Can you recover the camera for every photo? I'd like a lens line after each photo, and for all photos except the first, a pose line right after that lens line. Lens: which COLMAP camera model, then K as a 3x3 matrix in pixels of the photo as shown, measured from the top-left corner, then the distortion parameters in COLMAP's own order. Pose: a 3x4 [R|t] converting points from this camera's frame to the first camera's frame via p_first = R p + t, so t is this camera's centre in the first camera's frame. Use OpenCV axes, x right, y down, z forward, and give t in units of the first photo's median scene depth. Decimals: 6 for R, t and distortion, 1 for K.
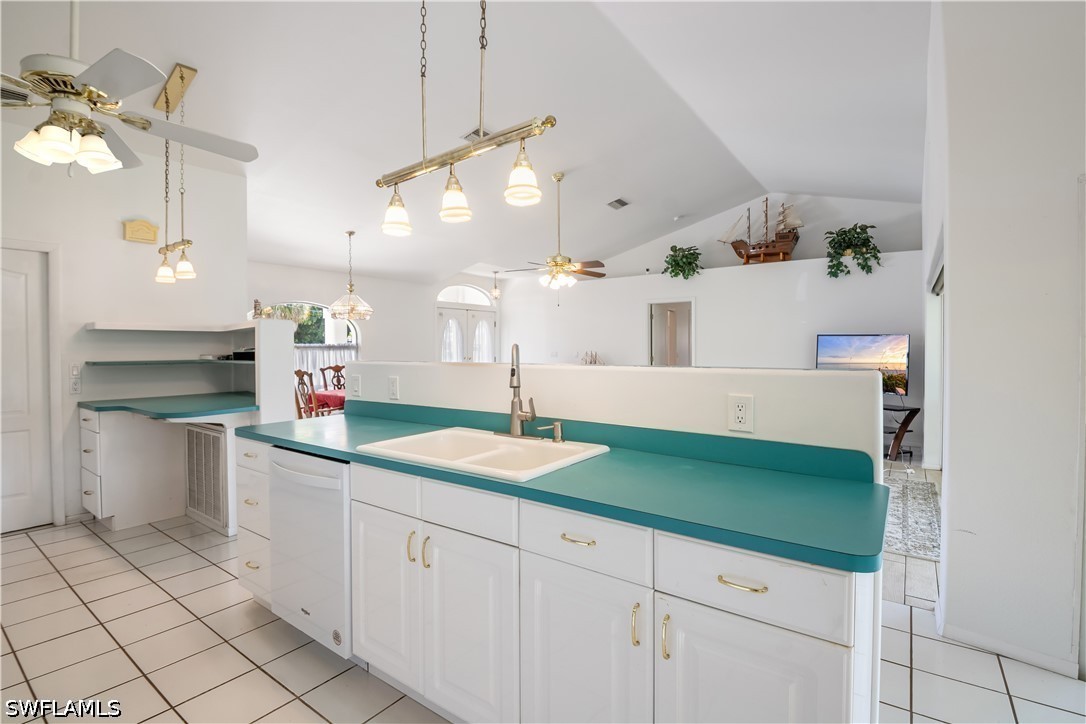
lens RADIAL K [[508.3, 0, 556.4], [0, 508.3, 349.9], [0, 0, 1]] dist [0.000018, -0.000049]
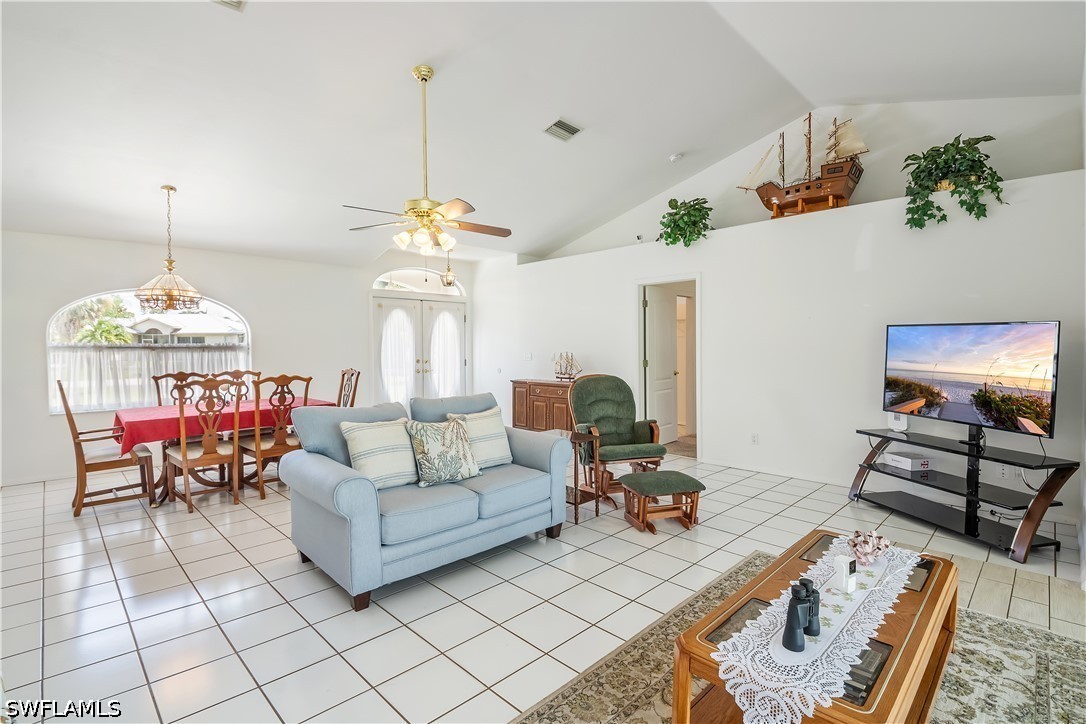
lens RADIAL K [[522.3, 0, 551.9], [0, 522.3, 359.2], [0, 0, 1]] dist [-0.002861, -0.013318]
pose [[0.986673, 0.000971, -0.162712, 0.211922], [0.001631, 0.999873, 0.015853, 0.000164], [0.162706, -0.015907, 0.986546, 0.312867]]
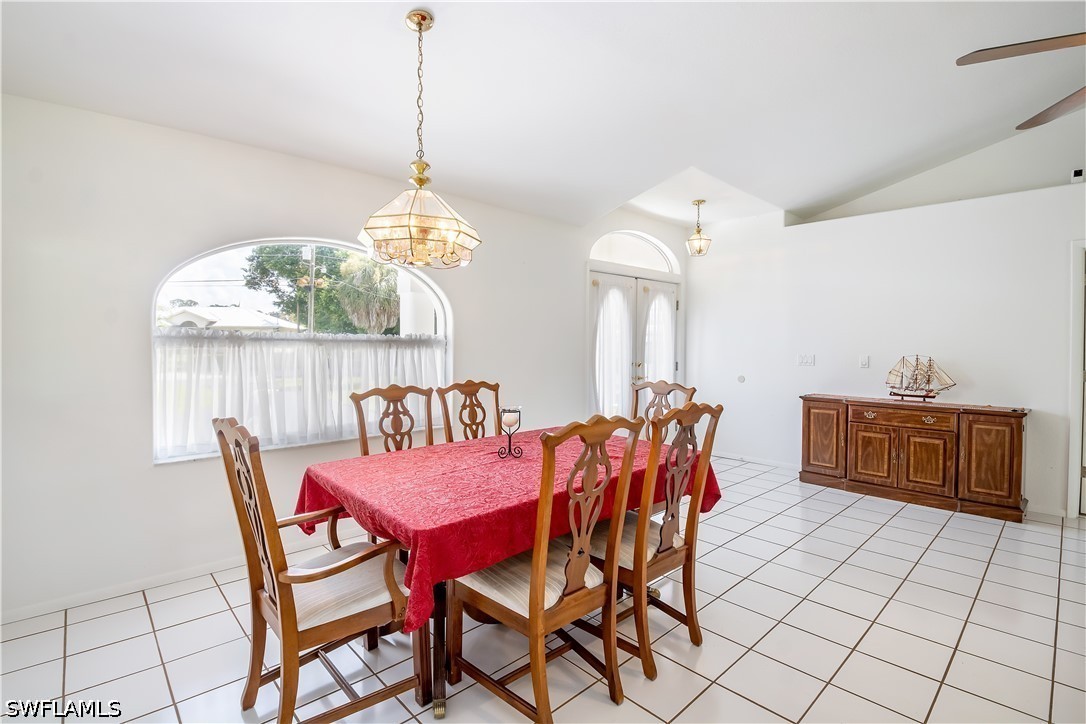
lens RADIAL K [[516.8, 0, 541.3], [0, 516.8, 352.9], [0, 0, 1]] dist [0.000792, -0.023572]
pose [[0.976679, 0.013676, -0.214270, -0.210321], [-0.011726, 0.999878, 0.010367, -0.001620], [0.214386, -0.007612, 0.976719, 0.574260]]
